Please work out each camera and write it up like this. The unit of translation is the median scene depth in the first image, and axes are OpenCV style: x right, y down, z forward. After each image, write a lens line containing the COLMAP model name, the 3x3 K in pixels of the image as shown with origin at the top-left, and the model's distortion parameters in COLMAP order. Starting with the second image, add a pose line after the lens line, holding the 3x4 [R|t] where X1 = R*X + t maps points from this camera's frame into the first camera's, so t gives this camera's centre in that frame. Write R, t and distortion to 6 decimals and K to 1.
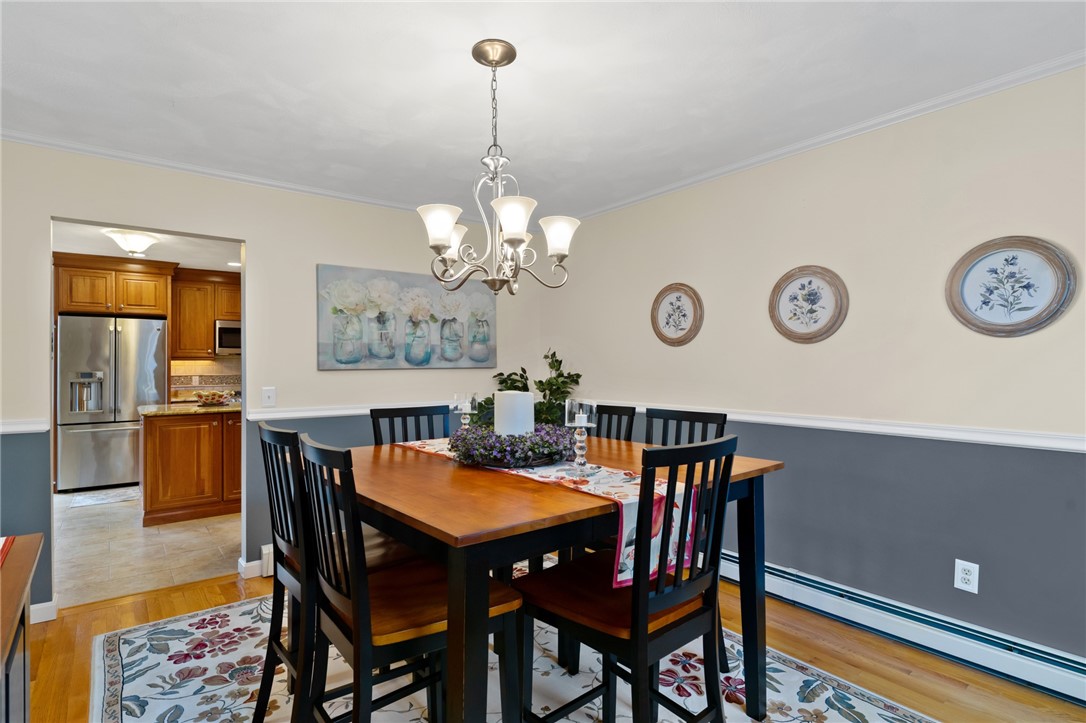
lens RADIAL K [[551.6, 0, 543.0], [0, 551.6, 361.5], [0, 0, 1]] dist [-0.002063, -0.000532]
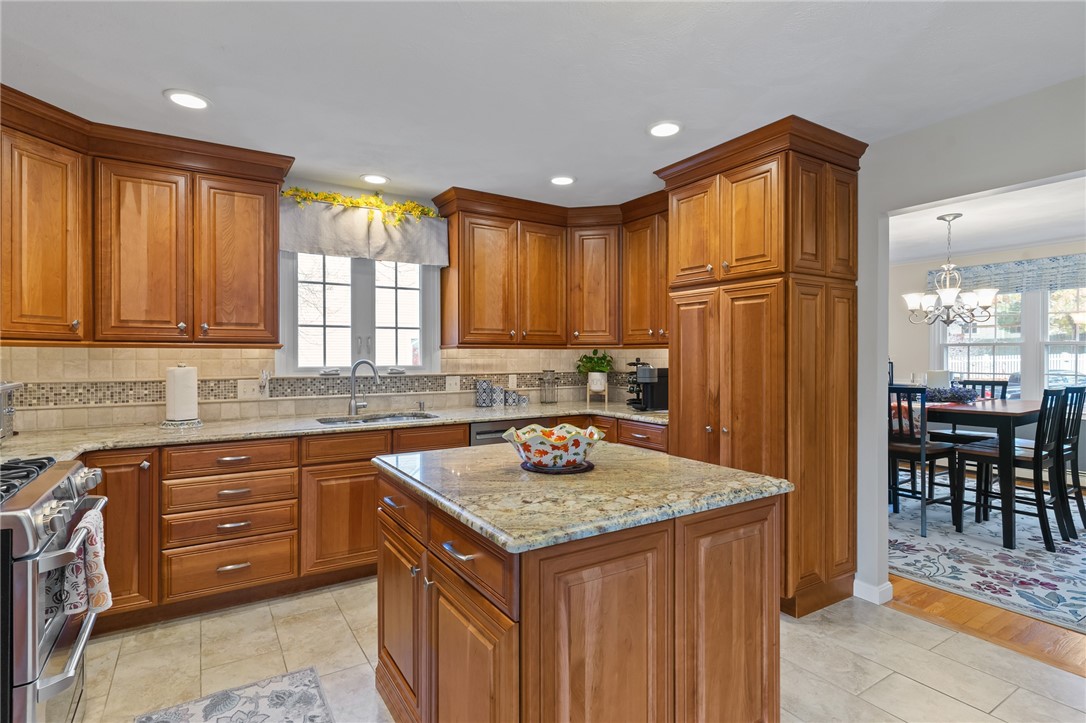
lens RADIAL K [[534.1, 0, 528.4], [0, 534.1, 355.6], [0, 0, 1]] dist [0.001279, -0.000294]
pose [[0.111513, 0.000011, 0.993763, -1.066325], [-0.004285, 0.999991, 0.000469, 0.004837], [-0.993754, -0.004310, 0.111512, 1.086009]]
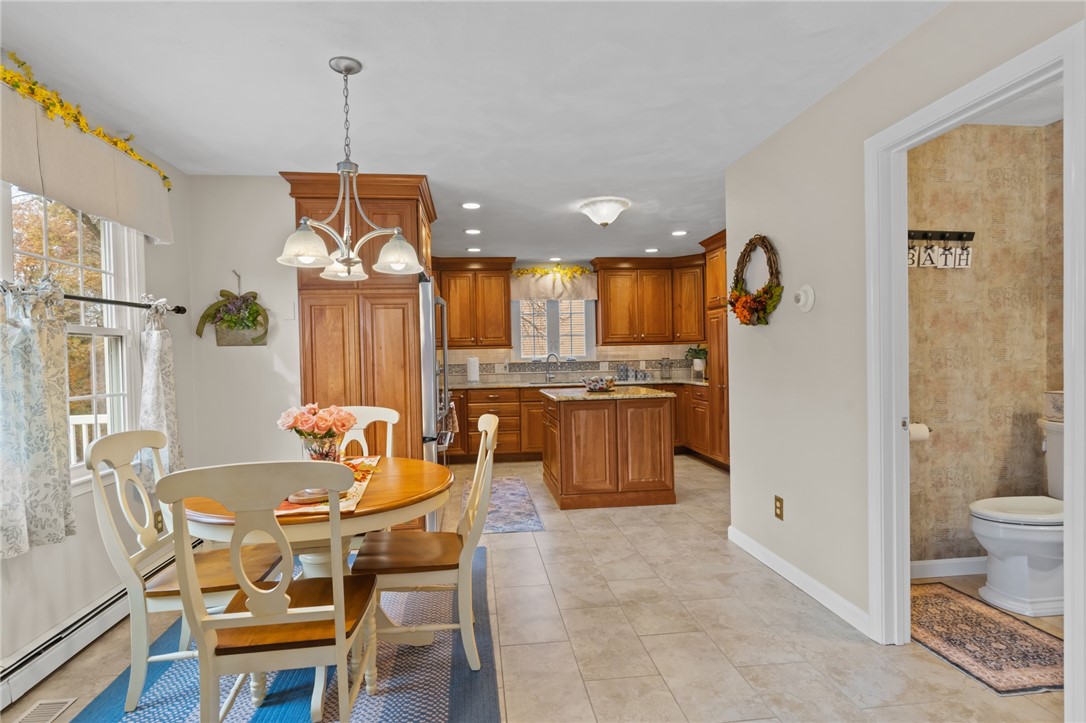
lens RADIAL K [[562.5, 0, 532.4], [0, 562.5, 364.6], [0, 0, 1]] dist [0.000335, 0.000330]
pose [[0.528456, -0.023296, 0.848641, -1.666385], [0.016628, 0.999716, 0.017089, 0.015985], [-0.848798, 0.005080, 0.528693, 0.640607]]
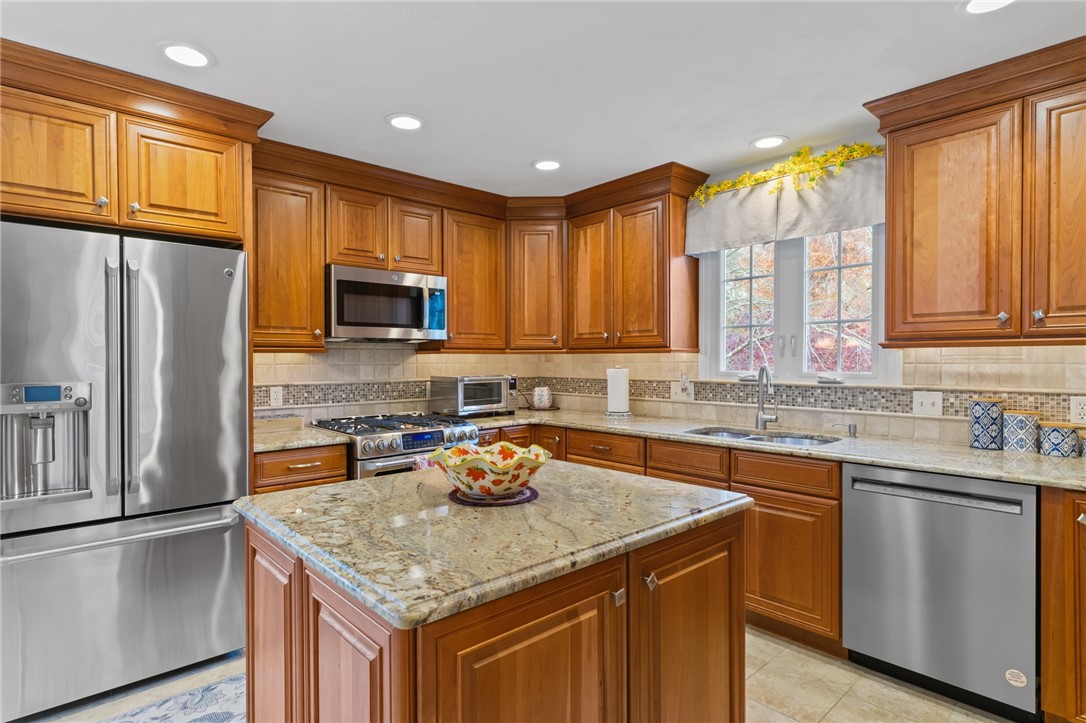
lens RADIAL K [[562.5, 0, 532.4], [0, 562.5, 364.6], [0, 0, 1]] dist [0.000335, 0.000330]
pose [[0.997780, -0.003451, 0.066508, -0.662305], [0.002501, 0.999894, 0.014359, 0.002389], [-0.066550, -0.014161, 0.997683, 0.760649]]
